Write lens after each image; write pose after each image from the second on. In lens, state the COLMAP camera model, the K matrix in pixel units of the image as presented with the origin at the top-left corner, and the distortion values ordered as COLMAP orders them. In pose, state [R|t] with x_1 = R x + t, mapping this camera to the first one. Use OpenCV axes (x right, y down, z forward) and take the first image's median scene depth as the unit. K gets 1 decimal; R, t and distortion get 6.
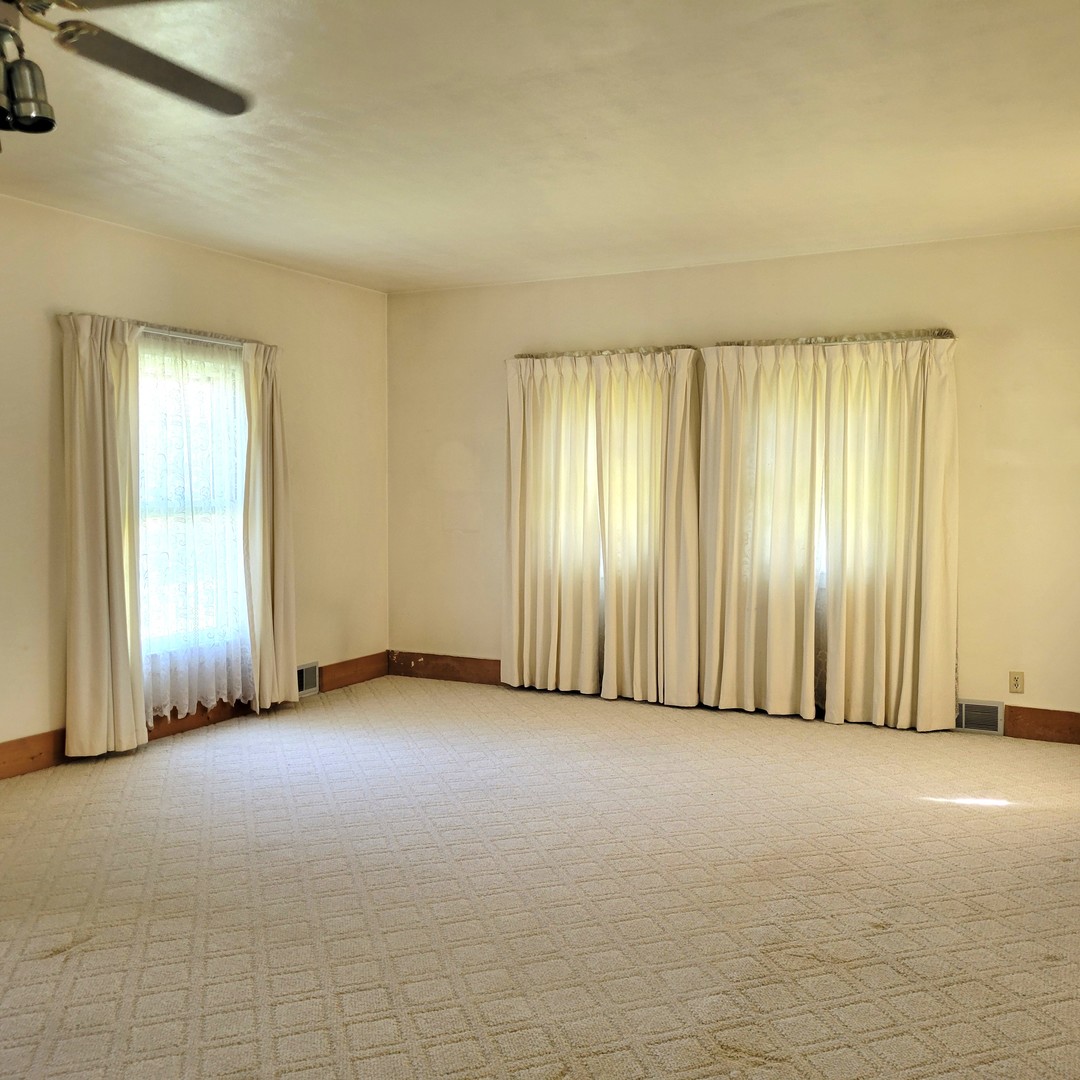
lens RADIAL K [[1090.4, 0, 536.1], [0, 1090.4, 540.1], [0, 0, 1]] dist [0.043556, 0.000000]
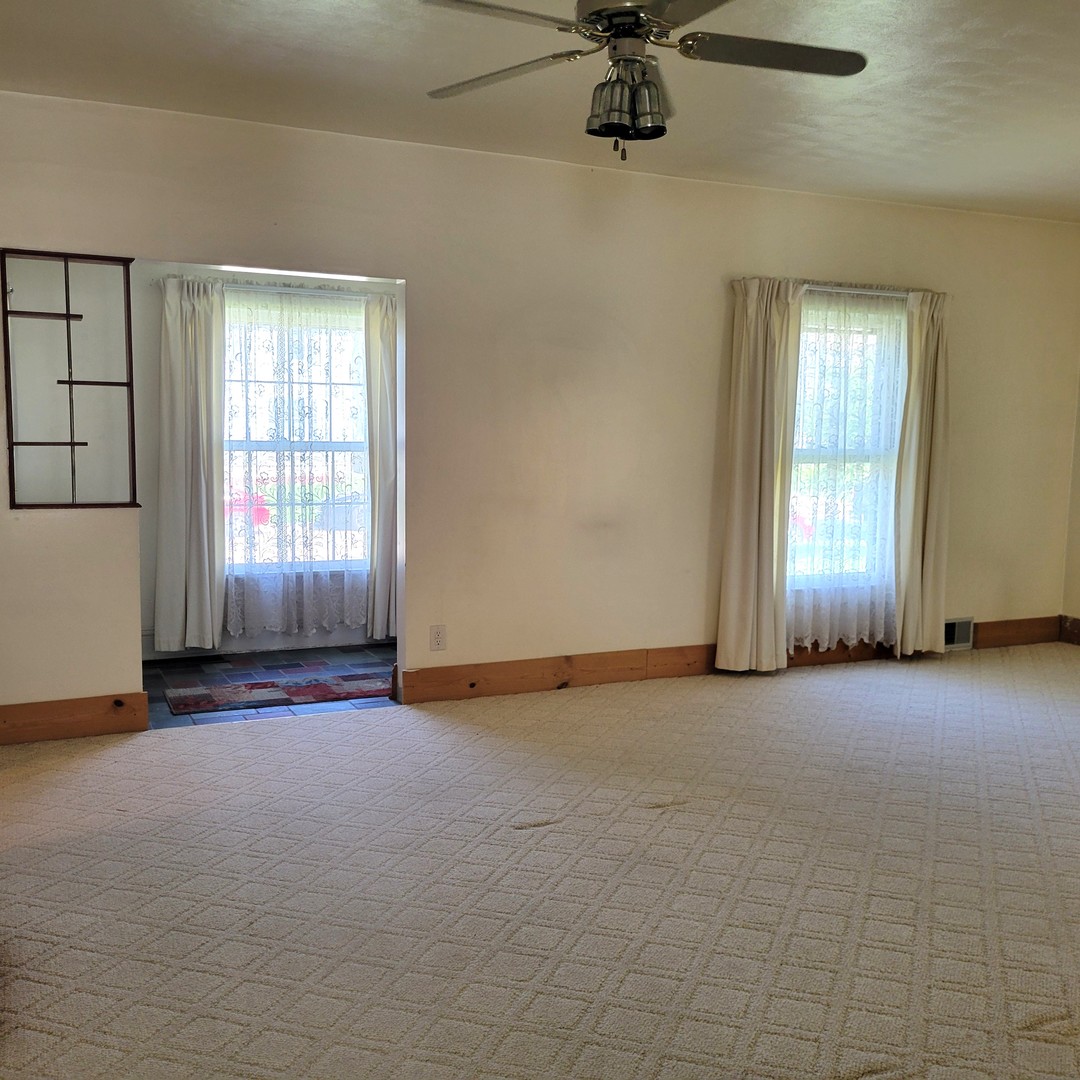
lens RADIAL K [[1090.4, 0, 536.0], [0, 1090.4, 542.0], [0, 0, 1]] dist [0.043556, 0.000000]
pose [[0.810050, 0.068925, -0.582296, 0.070054], [-0.043202, 0.997384, 0.057958, 0.006079], [0.584767, -0.021792, 0.810909, -0.030660]]
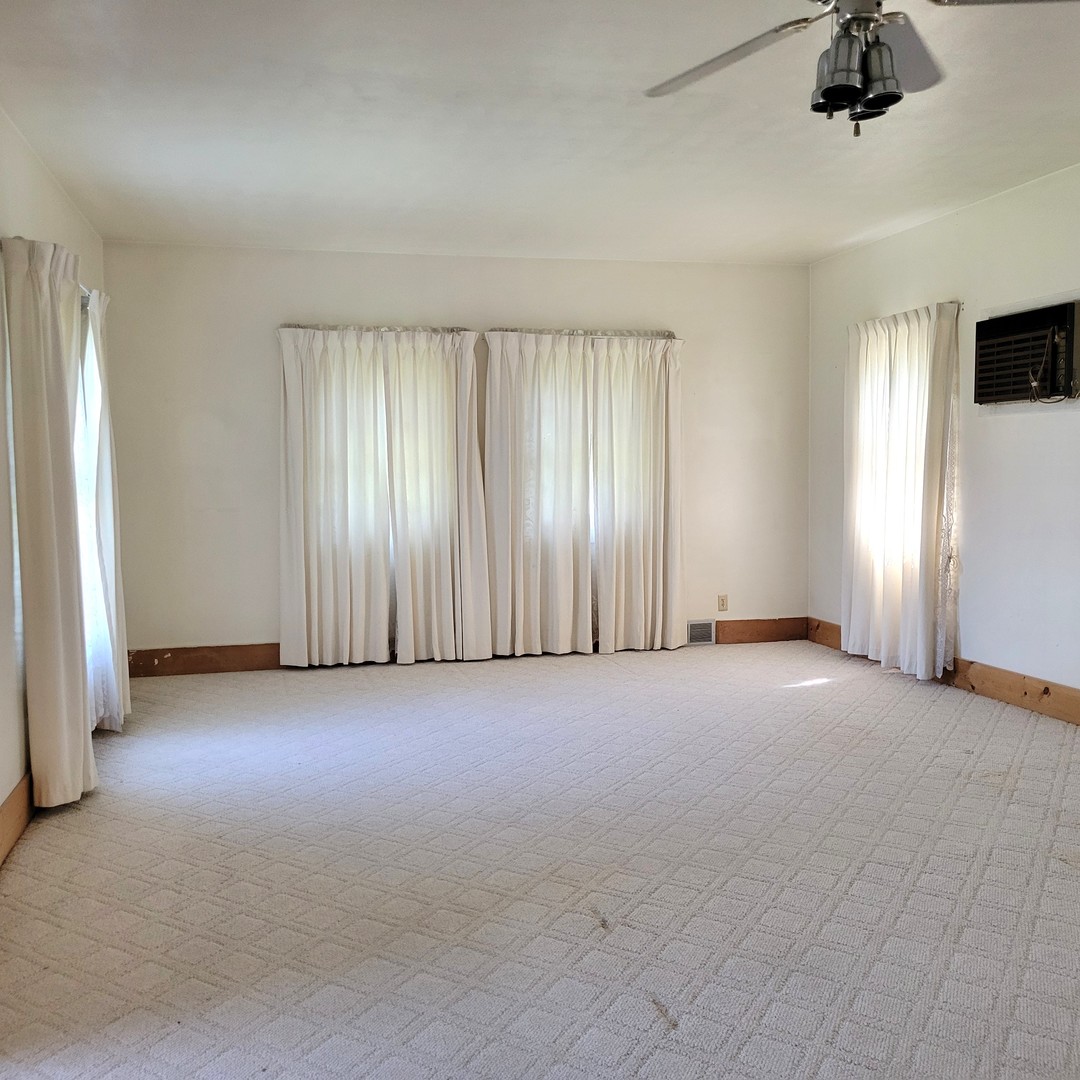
lens RADIAL K [[1090.4, 0, 528.3], [0, 1090.4, 540.0], [0, 0, 1]] dist [0.043556, 0.000000]
pose [[0.750666, -0.060043, 0.657947, -0.570809], [0.046441, 0.998194, 0.038107, -0.007384], [-0.659047, 0.001950, 0.752099, 0.153250]]
